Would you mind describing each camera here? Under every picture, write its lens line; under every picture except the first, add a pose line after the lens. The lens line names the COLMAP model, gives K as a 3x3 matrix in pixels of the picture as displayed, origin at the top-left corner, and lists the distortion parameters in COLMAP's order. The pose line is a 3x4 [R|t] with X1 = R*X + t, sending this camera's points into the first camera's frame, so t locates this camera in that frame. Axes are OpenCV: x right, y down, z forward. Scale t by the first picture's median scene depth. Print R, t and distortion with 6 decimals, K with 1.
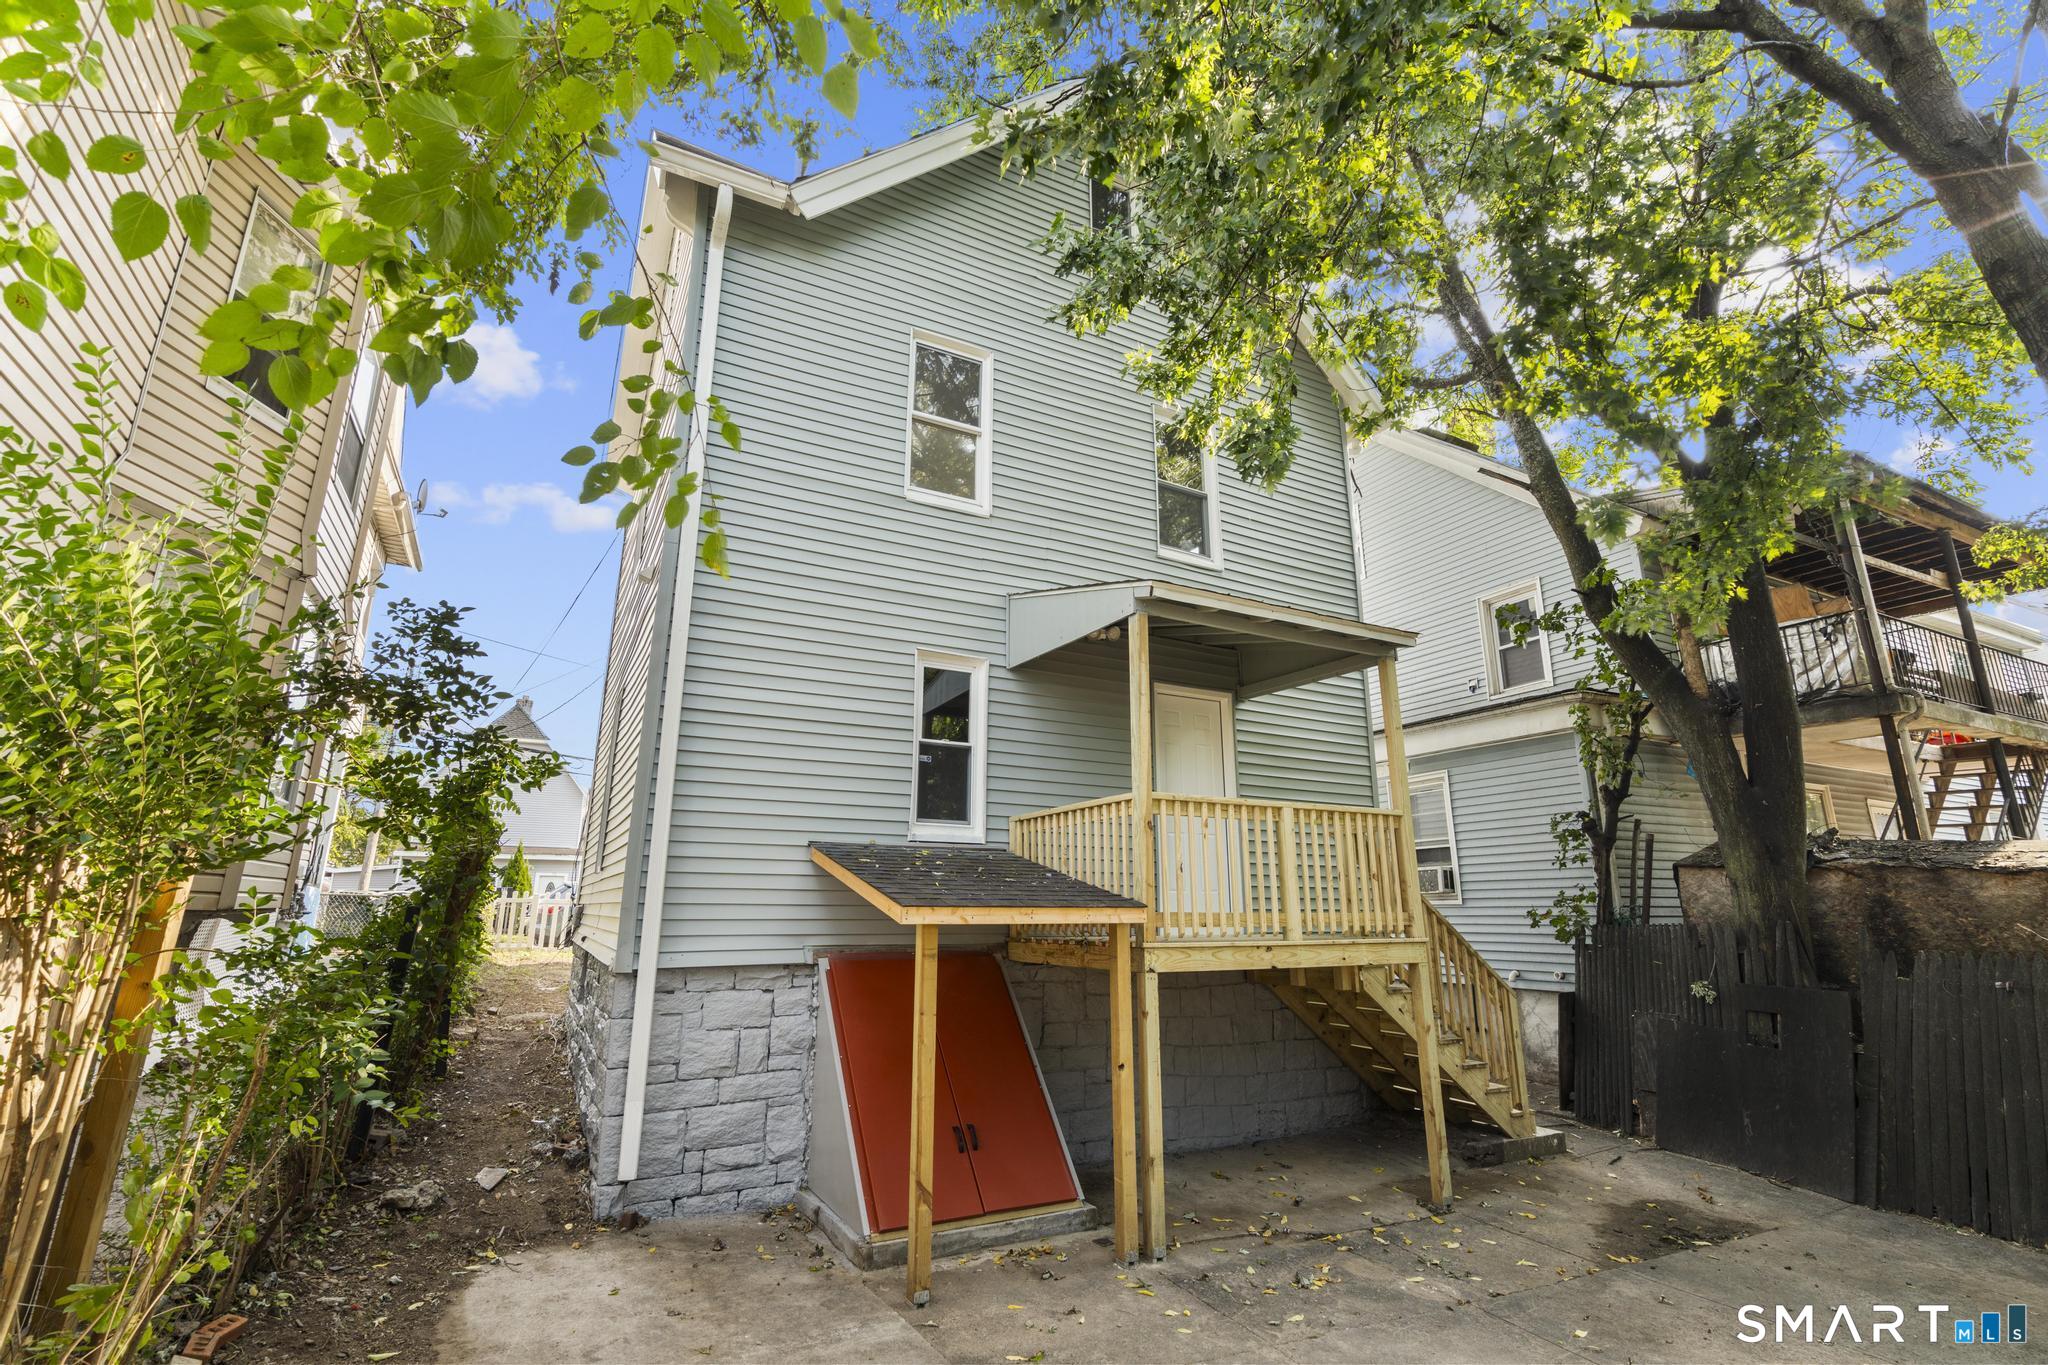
lens RADIAL K [[921.4, 0, 1026.2], [0, 921.4, 673.3], [0, 0, 1]] dist [-0.003267, 0.001159]
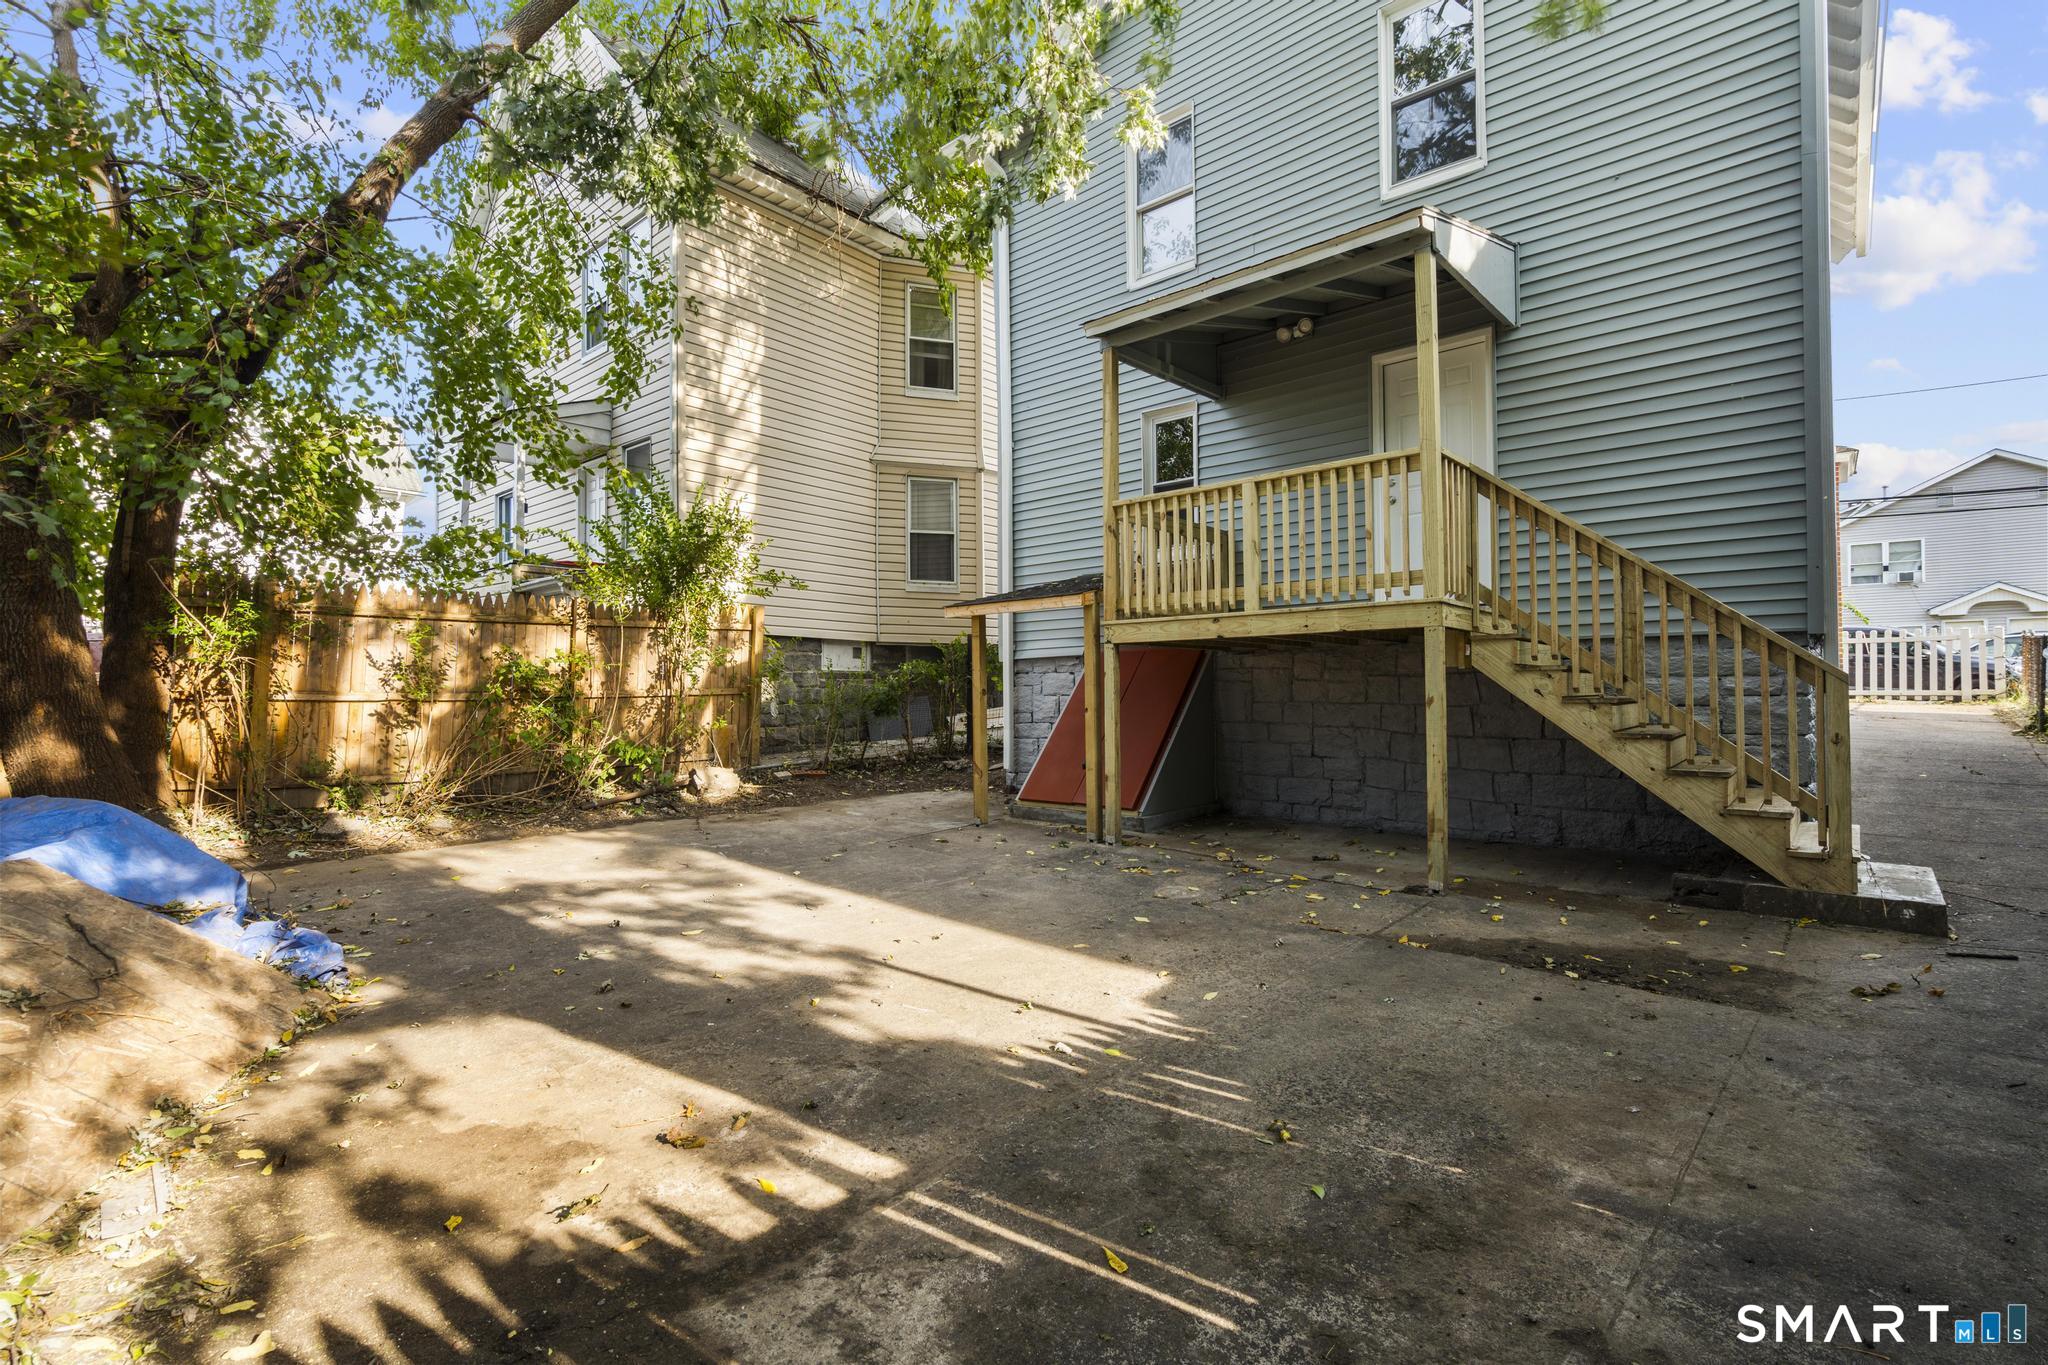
lens RADIAL K [[921.4, 0, 1020.6], [0, 921.4, 667.4], [0, 0, 1]] dist [-0.003267, 0.001159]
pose [[0.347088, -0.029595, -0.937365, 0.991974], [0.243132, 0.968169, 0.059460, 0.194708], [0.905768, -0.248542, 0.343236, 0.343496]]
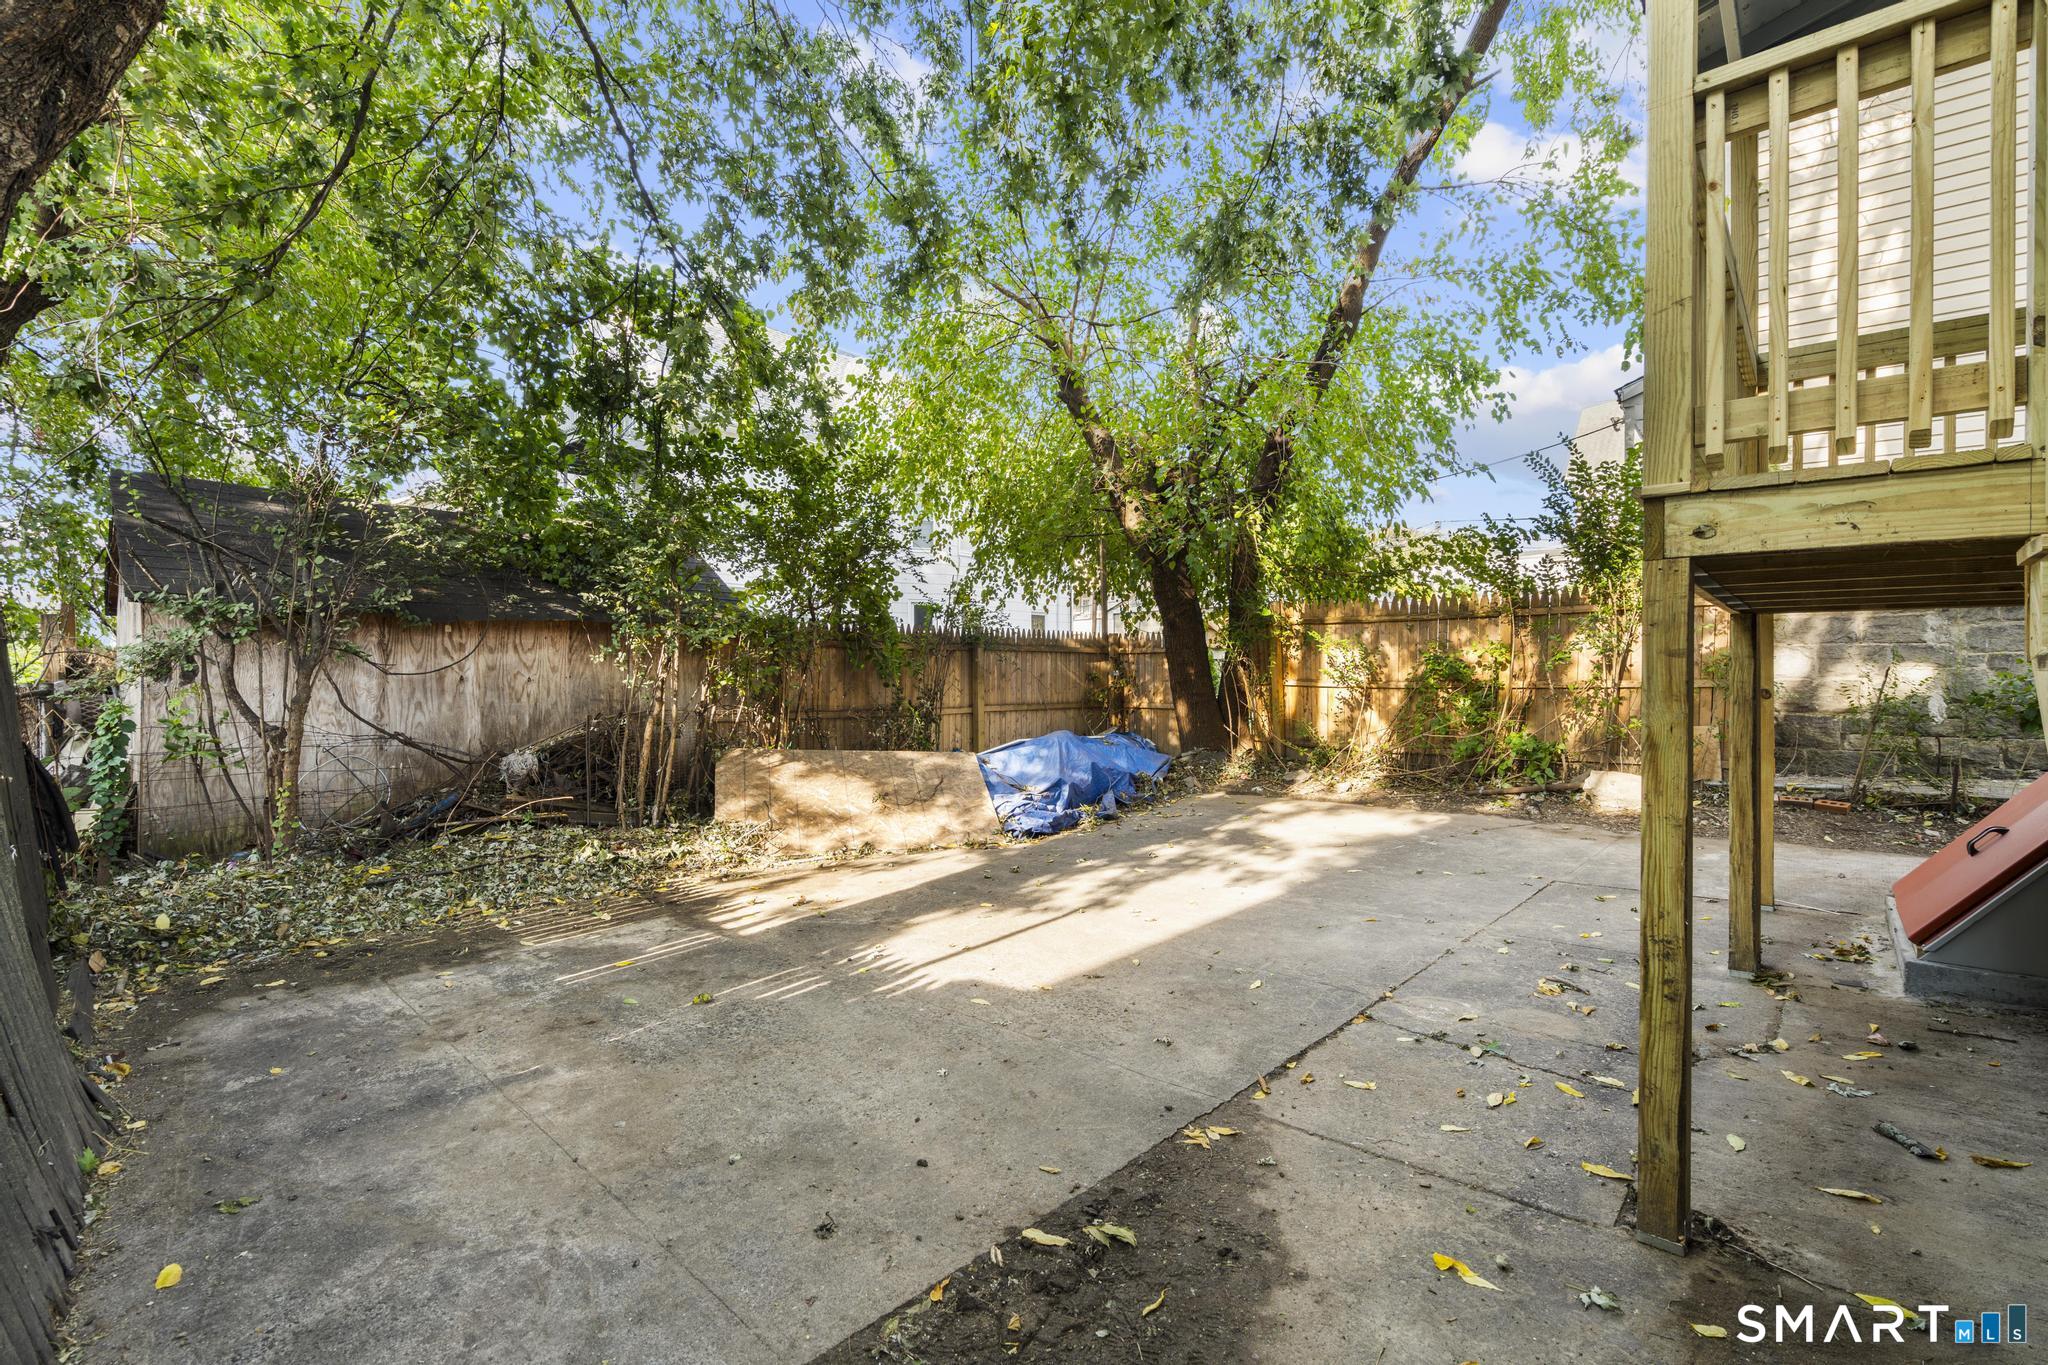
lens RADIAL K [[921.4, 0, 1016.1], [0, 921.4, 677.6], [0, 0, 1]] dist [-0.003267, 0.001159]
pose [[-0.938697, -0.000965, -0.344743, 0.665584], [0.085631, 0.968003, -0.235875, 0.398119], [0.333940, -0.250936, -0.908579, 1.185848]]
